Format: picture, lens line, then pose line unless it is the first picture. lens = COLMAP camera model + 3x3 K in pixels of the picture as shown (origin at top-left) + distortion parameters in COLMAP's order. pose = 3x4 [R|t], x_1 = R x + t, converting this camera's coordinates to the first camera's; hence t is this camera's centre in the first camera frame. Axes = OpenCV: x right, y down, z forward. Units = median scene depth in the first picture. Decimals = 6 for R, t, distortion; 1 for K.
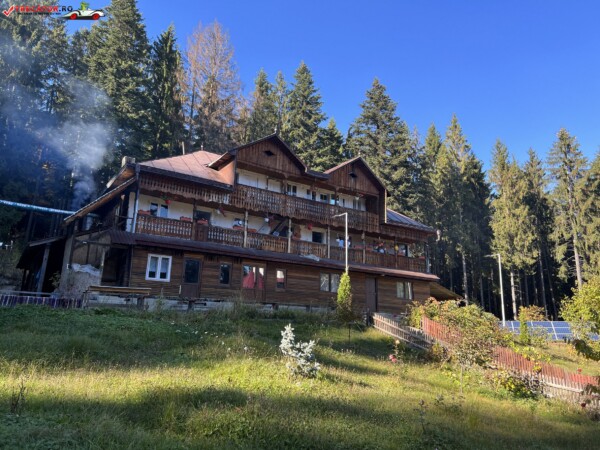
lens RADIAL K [[449.2, 0, 299.4], [0, 449.2, 226.9], [0, 0, 1]] dist [0.058571, -0.071778]
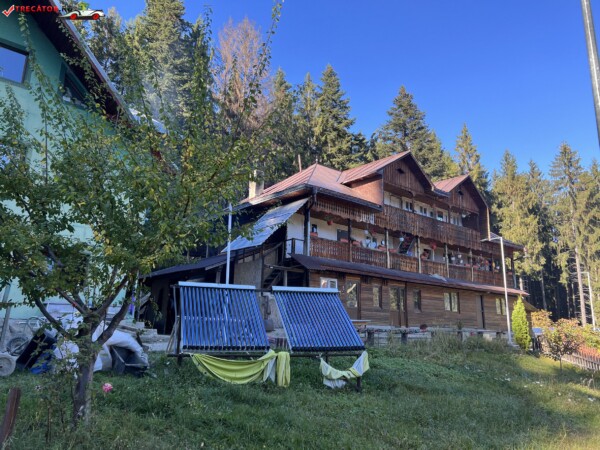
lens RADIAL K [[449.2, 0, 299.4], [0, 449.2, 226.9], [0, 0, 1]] dist [0.058571, -0.071778]
pose [[0.992387, 0.020425, 0.121452, -0.183111], [-0.022111, 0.999677, 0.012556, -0.022221], [-0.121156, -0.015146, 0.992518, 0.019645]]
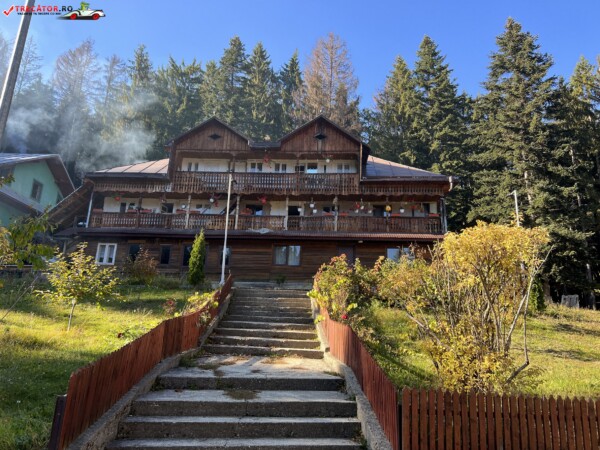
lens RADIAL K [[449.2, 0, 299.4], [0, 449.2, 226.9], [0, 0, 1]] dist [0.058571, -0.071778]
pose [[0.807531, -0.153314, -0.569551, 0.291347], [0.127140, 0.988172, -0.085737, 0.069253], [0.575959, -0.003177, 0.817473, 0.120168]]
